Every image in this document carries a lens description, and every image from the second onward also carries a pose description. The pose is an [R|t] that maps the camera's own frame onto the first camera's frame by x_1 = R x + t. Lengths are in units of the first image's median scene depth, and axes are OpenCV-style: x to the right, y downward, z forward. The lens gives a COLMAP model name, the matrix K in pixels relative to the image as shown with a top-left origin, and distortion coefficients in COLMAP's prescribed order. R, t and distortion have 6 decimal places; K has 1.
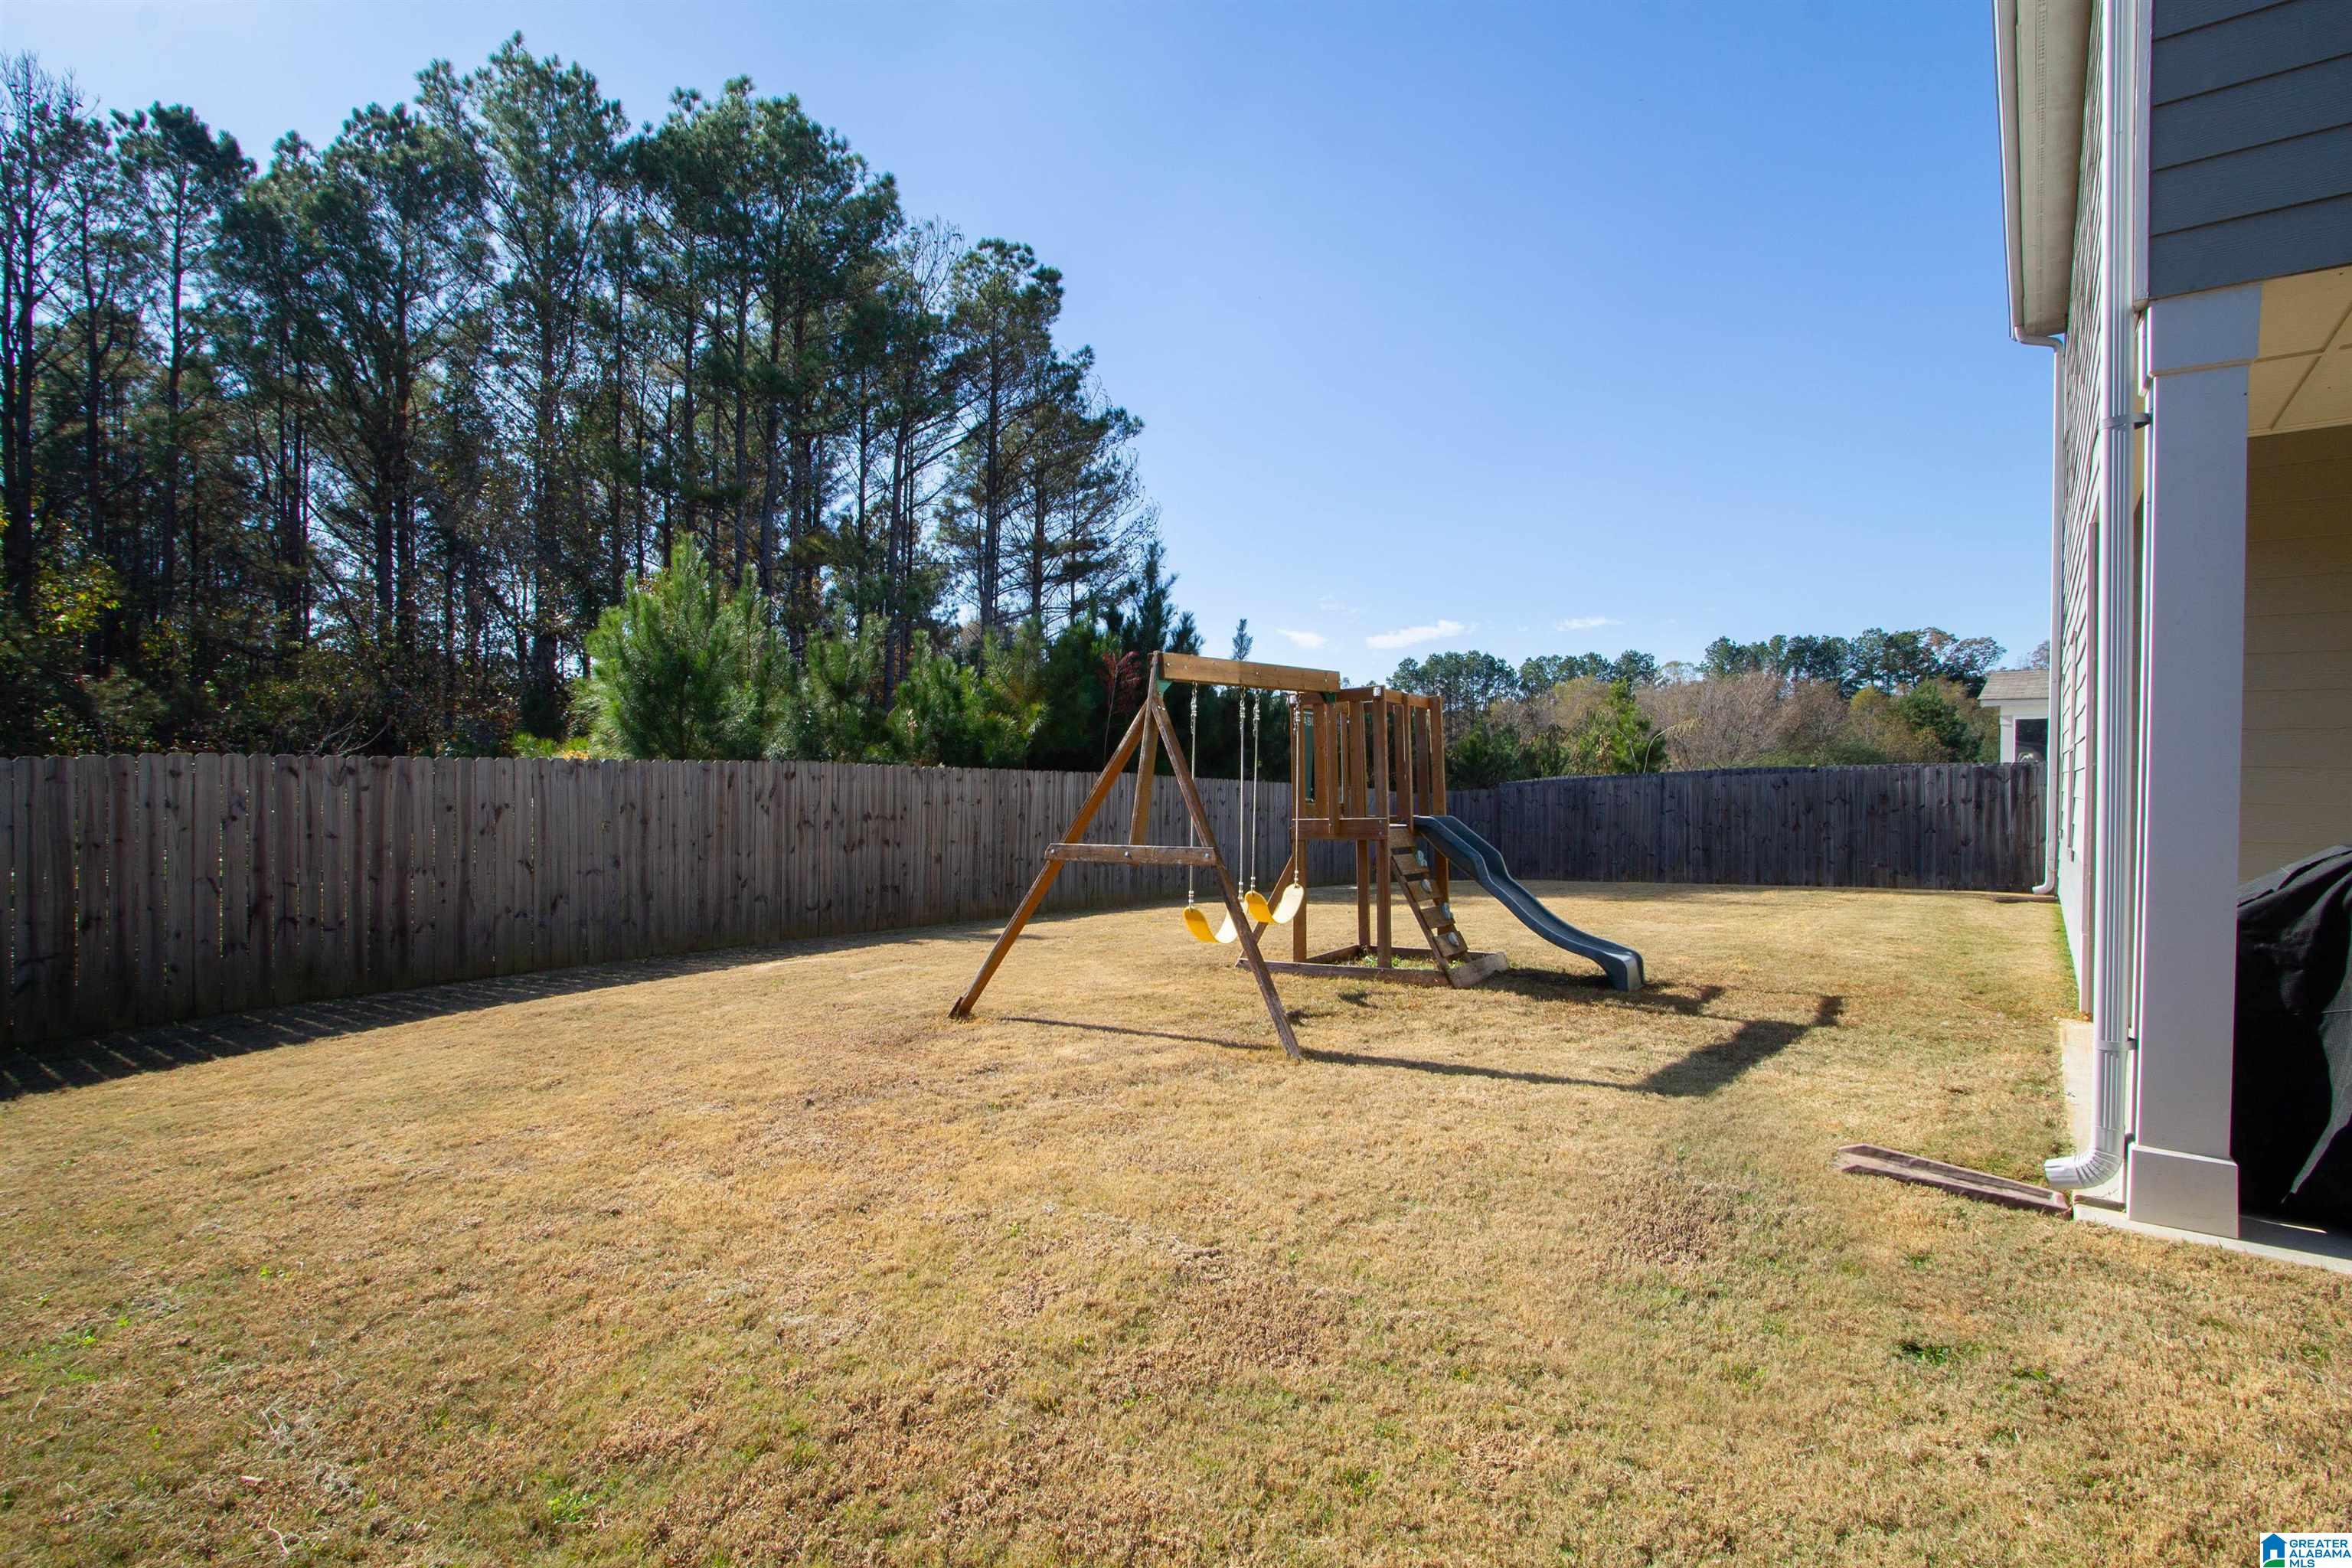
lens RADIAL K [[1133.1, 0, 1178.3], [0, 1133.1, 789.4], [0, 0, 1]] dist [-0.020717, 0.003448]
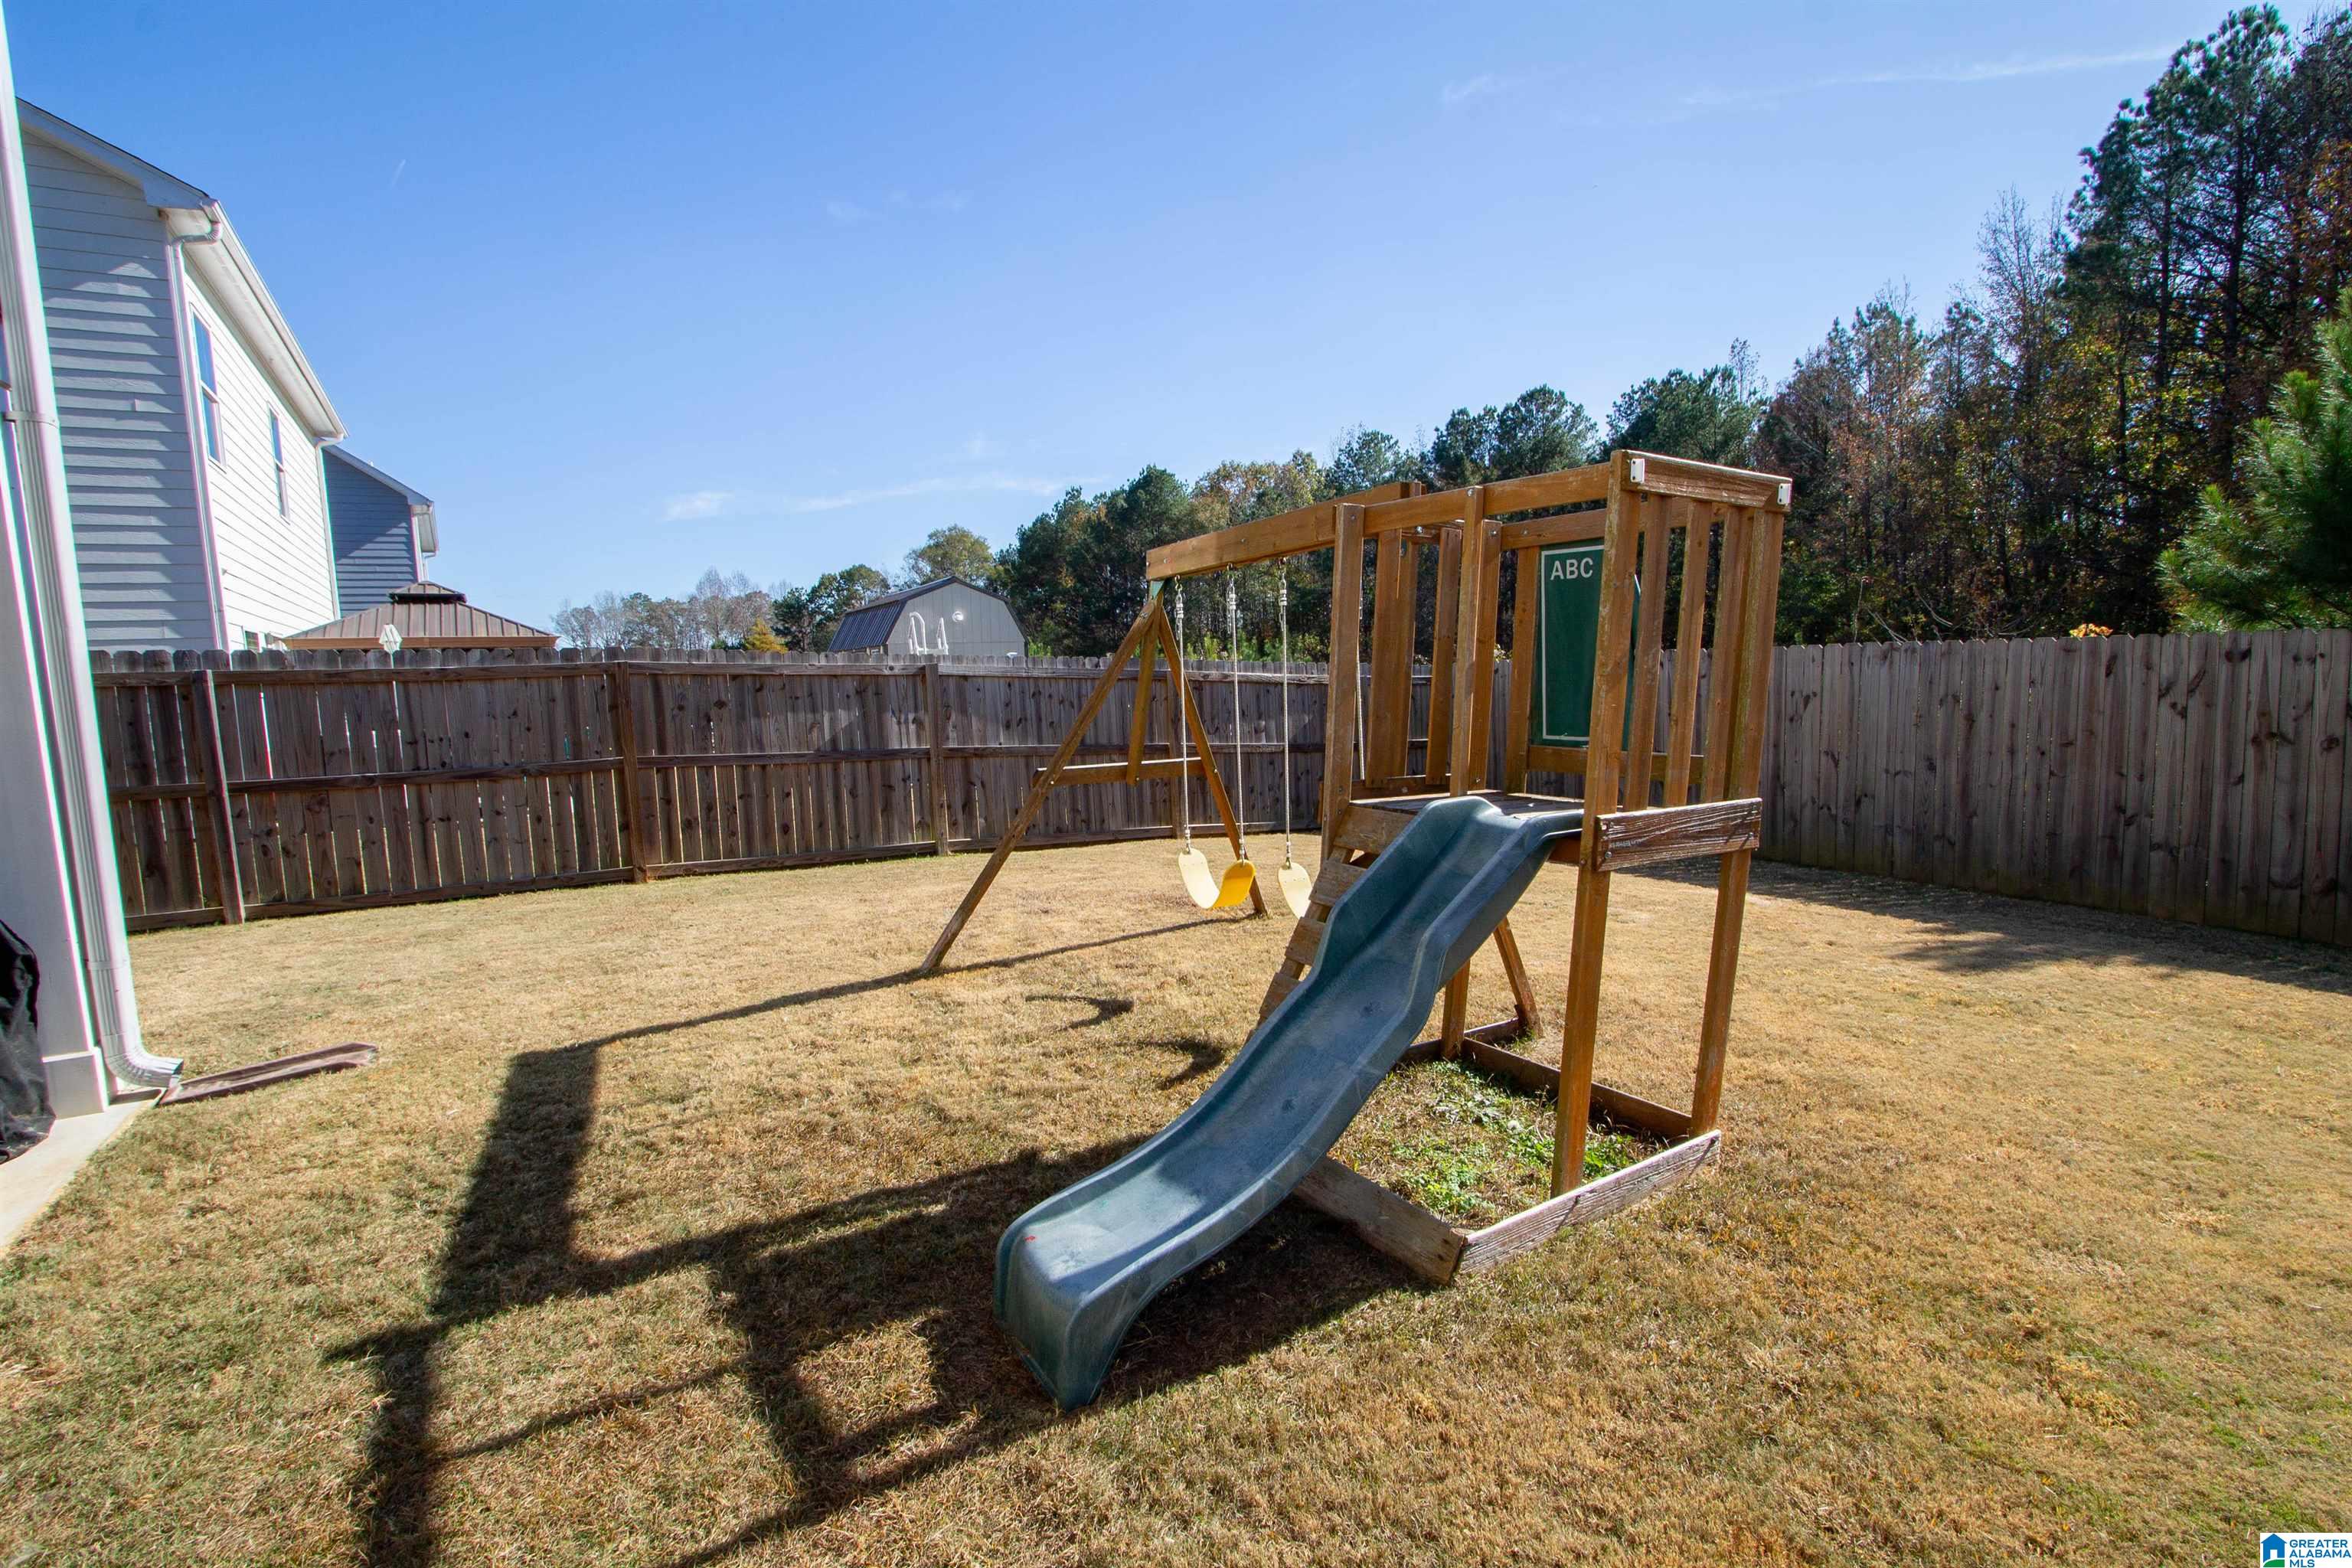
lens RADIAL K [[1091.5, 0, 1179.6], [0, 1091.5, 775.9], [0, 0, 1]] dist [-0.017204, 0.004063]
pose [[-0.385734, 0.099896, -0.917186, 0.150515], [0.018692, 0.994763, 0.100485, -0.006167], [0.922421, 0.021617, -0.385581, 0.262977]]
